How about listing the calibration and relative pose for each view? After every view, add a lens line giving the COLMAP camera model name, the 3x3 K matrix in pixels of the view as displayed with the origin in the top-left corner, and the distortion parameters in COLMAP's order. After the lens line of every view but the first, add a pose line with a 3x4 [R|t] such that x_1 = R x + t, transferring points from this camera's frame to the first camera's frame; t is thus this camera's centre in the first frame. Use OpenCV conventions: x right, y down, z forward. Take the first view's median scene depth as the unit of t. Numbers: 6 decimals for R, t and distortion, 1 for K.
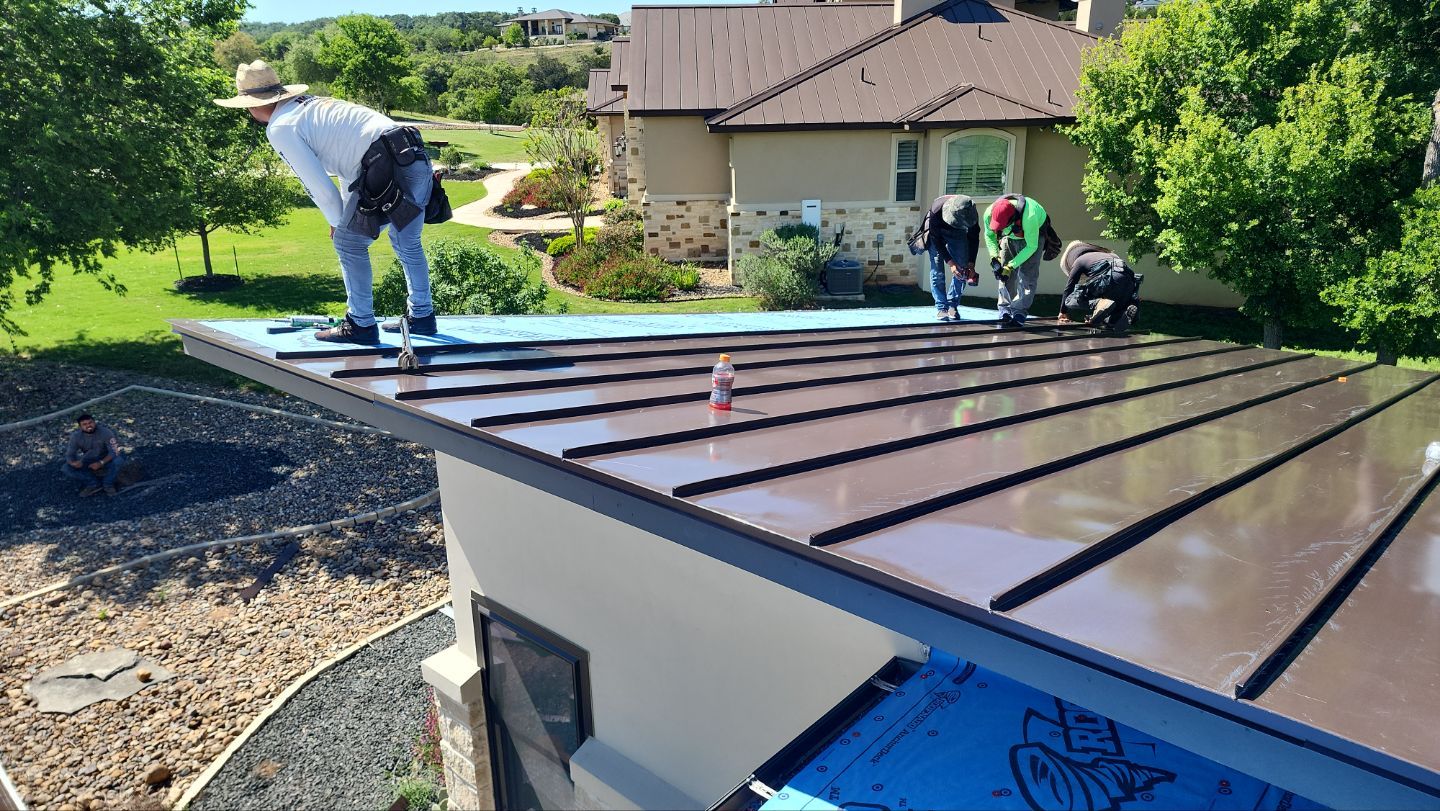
lens RADIAL K [[962.7, 0, 725.3], [0, 962.7, 390.5], [0, 0, 1]] dist [0.067780, -0.063358]
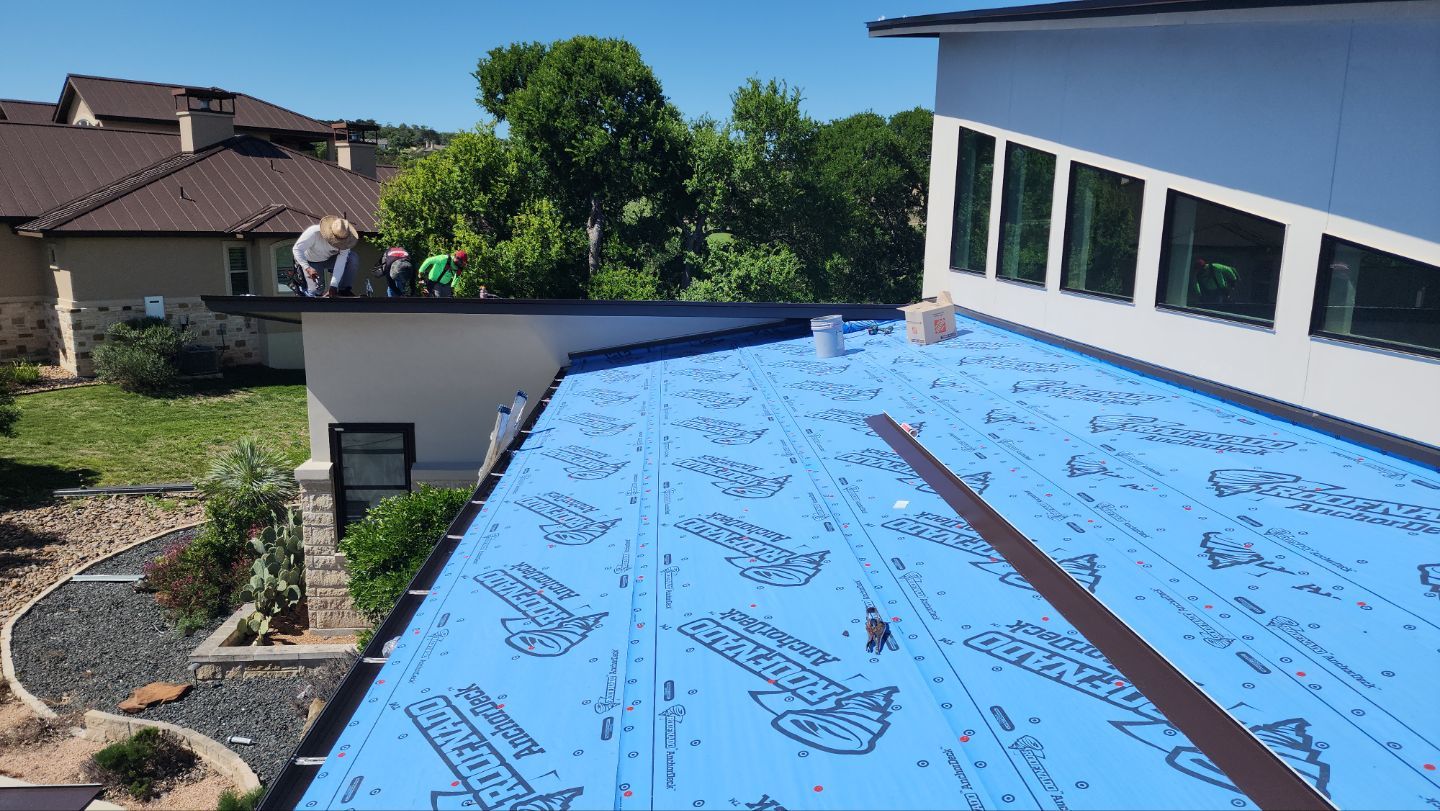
lens RADIAL K [[962.7, 0, 722.9], [0, 962.7, 406.7], [0, 0, 1]] dist [0.067780, -0.063358]
pose [[0.700522, -0.103920, 0.706024, -0.281812], [0.182680, 0.982489, -0.036644, 0.099535], [-0.689853, 0.154646, 0.707240, -0.267331]]
